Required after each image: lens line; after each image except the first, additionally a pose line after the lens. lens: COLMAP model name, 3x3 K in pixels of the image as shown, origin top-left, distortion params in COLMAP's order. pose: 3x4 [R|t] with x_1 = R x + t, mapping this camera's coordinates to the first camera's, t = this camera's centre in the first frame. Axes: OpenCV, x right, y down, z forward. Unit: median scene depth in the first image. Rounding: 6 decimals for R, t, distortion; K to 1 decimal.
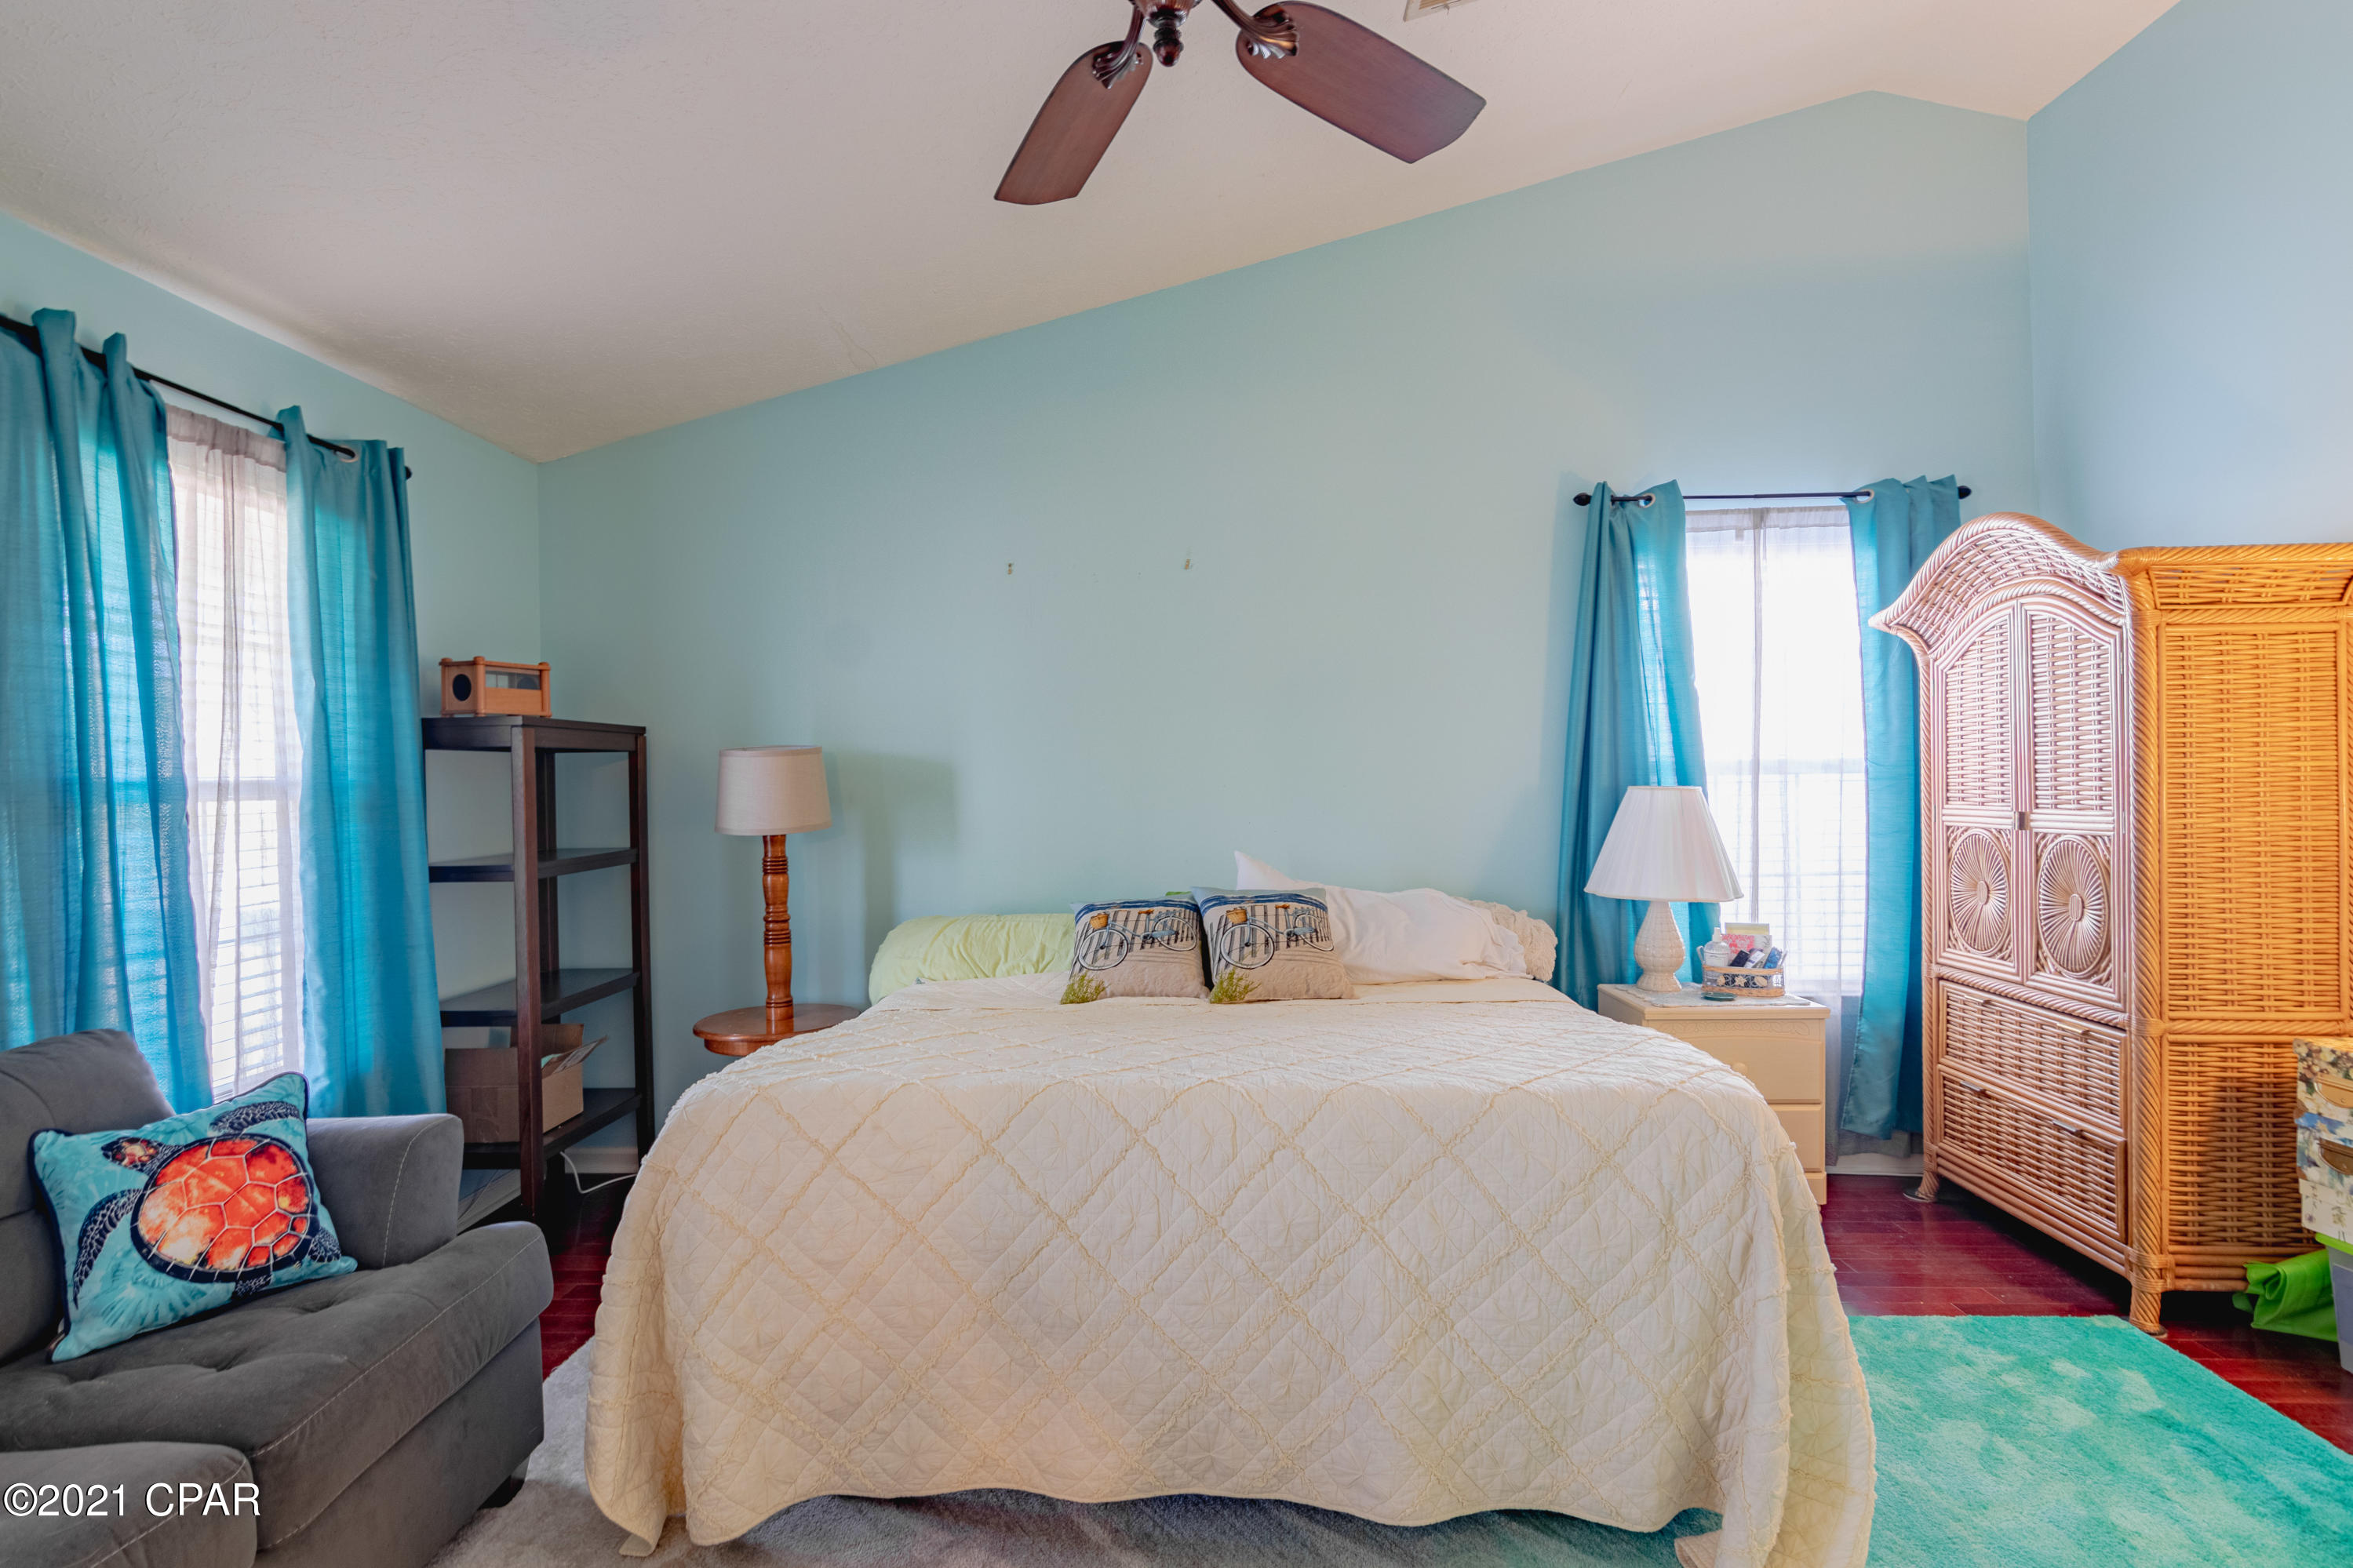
lens RADIAL K [[1198.8, 0, 1176.5], [0, 1198.8, 784.0], [0, 0, 1]] dist [-0.001521, 0.000338]
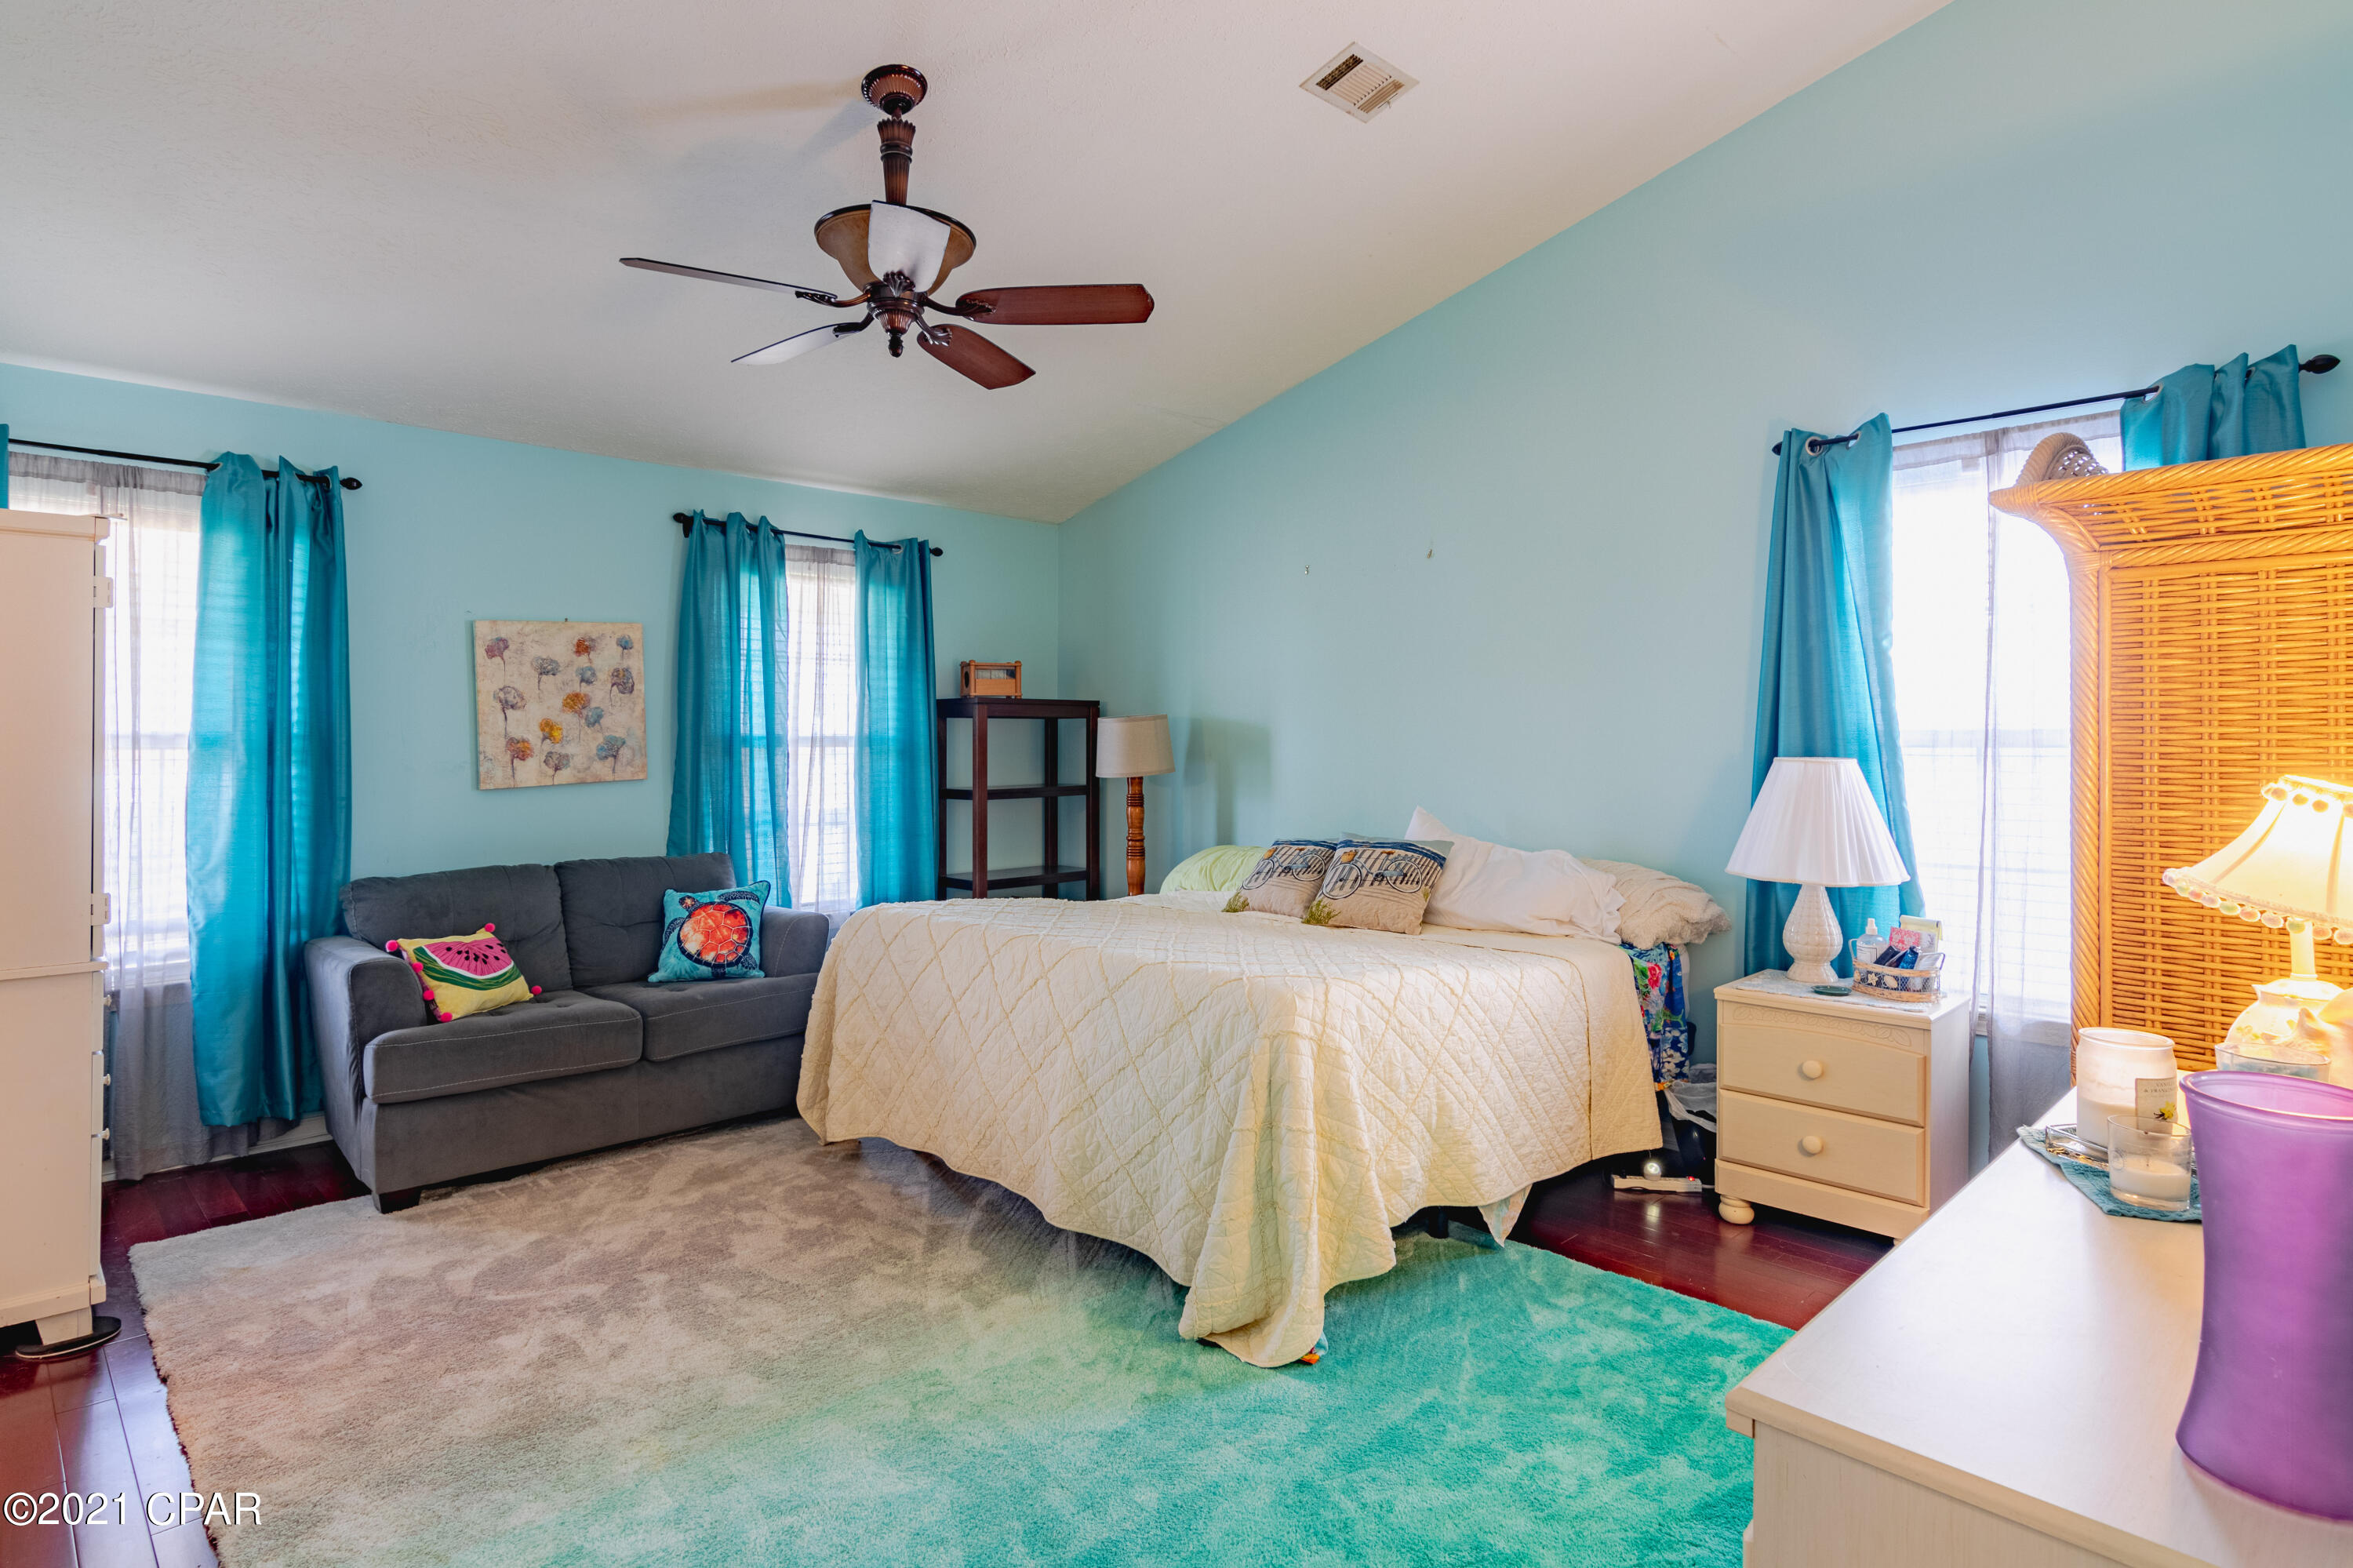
lens RADIAL K [[1291.5, 0, 1167.0], [0, 1291.5, 728.5], [0, 0, 1]] dist [-0.001097, -0.000069]
pose [[0.713930, 0.006924, -0.700183, 0.917324], [-0.013421, 0.999903, -0.003797, -0.012817], [0.700088, 0.012108, 0.713954, -0.063066]]
